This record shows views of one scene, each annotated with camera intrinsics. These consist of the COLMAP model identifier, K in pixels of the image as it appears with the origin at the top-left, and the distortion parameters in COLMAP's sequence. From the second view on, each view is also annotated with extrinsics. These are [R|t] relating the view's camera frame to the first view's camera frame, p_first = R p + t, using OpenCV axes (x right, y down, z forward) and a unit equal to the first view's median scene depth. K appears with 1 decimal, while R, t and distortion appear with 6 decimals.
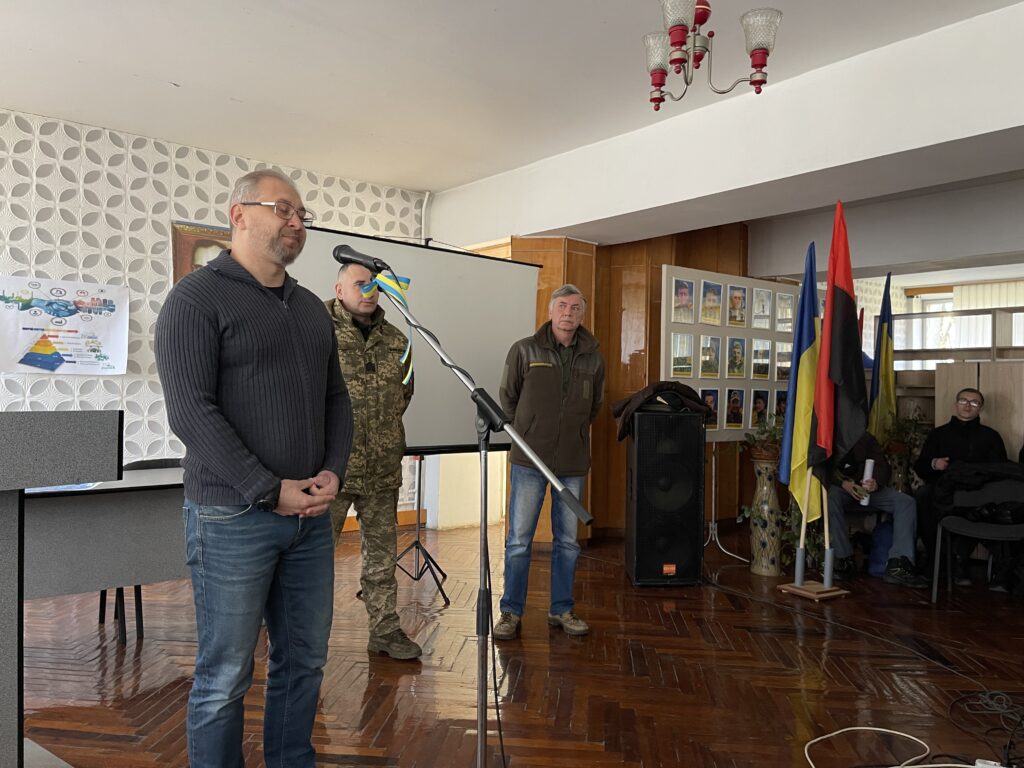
lens RADIAL K [[777.6, 0, 518.5], [0, 777.6, 380.4], [0, 0, 1]] dist [0.075935, -0.100517]
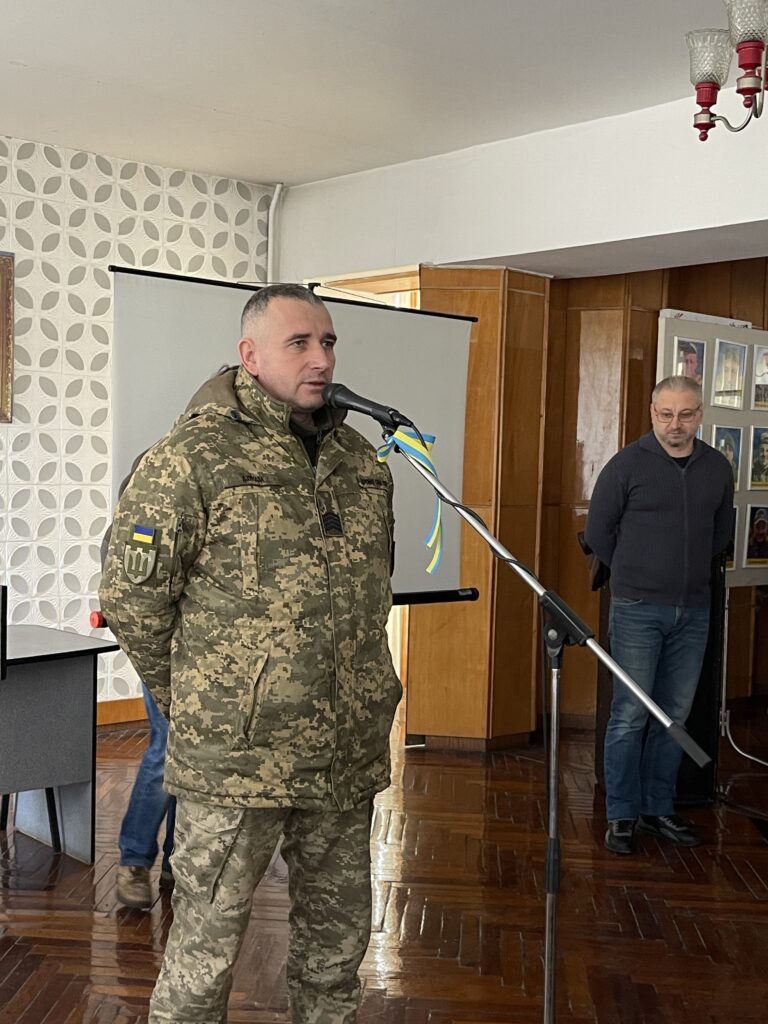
lens RADIAL K [[1326.8, 0, 380.6], [0, 1326.8, 521.3], [0, 0, 1]] dist [0.057243, 0.000000]
pose [[0.999495, 0.007376, 0.030898, -0.085473], [-0.009194, 0.998208, 0.059127, -0.045243], [-0.030406, -0.059381, 0.997772, -0.114412]]
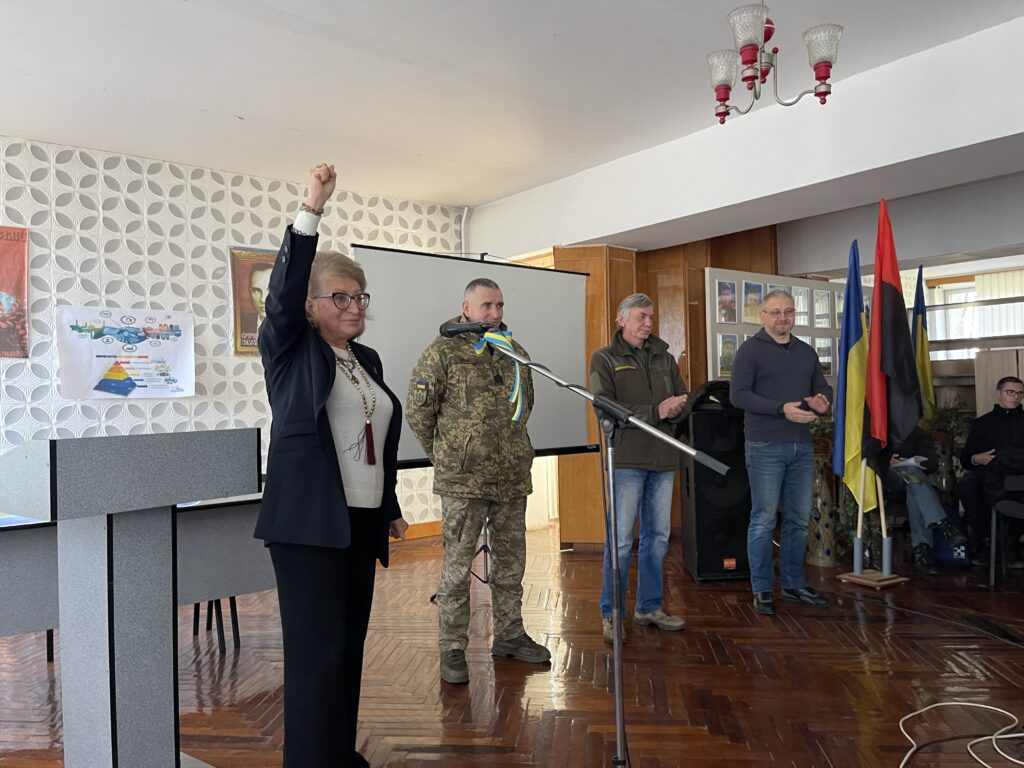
lens RADIAL K [[777.6, 0, 518.1], [0, 777.6, 379.0], [0, 0, 1]] dist [0.075935, -0.100517]
pose [[0.999044, -0.042260, -0.011170, -0.060045], [0.042143, 0.999057, -0.010475, -0.001590], [0.011603, 0.009994, 0.999883, -0.031920]]
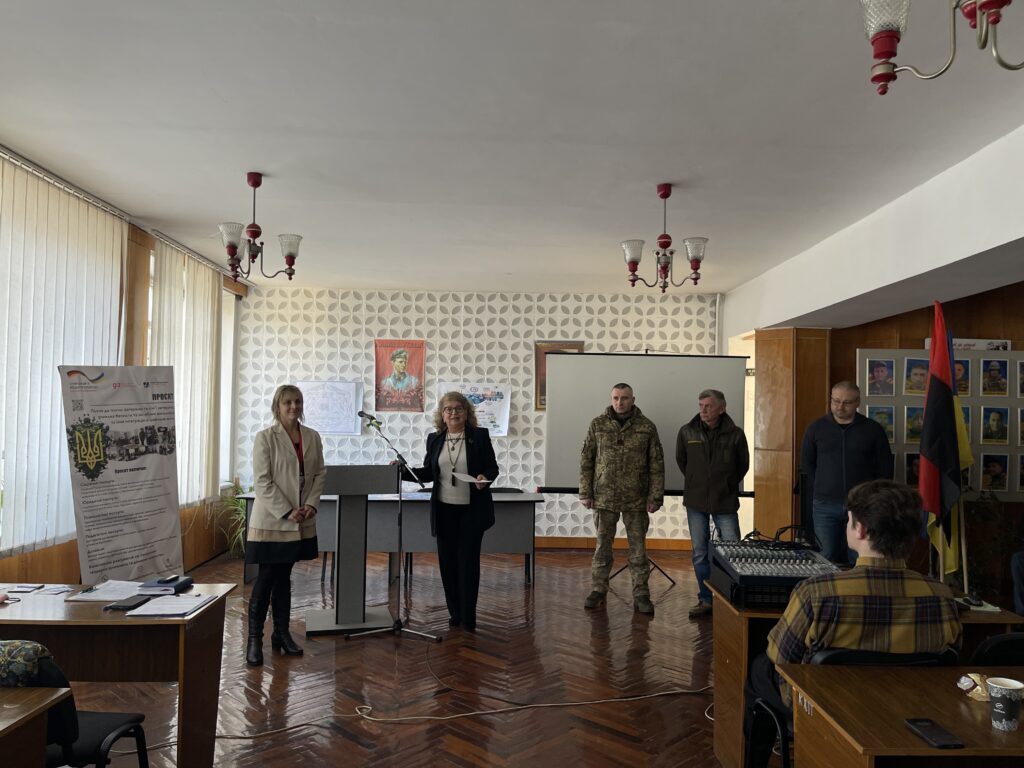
lens RADIAL K [[777.6, 0, 514.2], [0, 777.6, 389.8], [0, 0, 1]] dist [0.075935, -0.100517]
pose [[0.774696, -0.027348, -0.631742, 0.572340], [0.005962, 0.999336, -0.035950, -0.047683], [0.632306, 0.024084, 0.774345, -0.283130]]
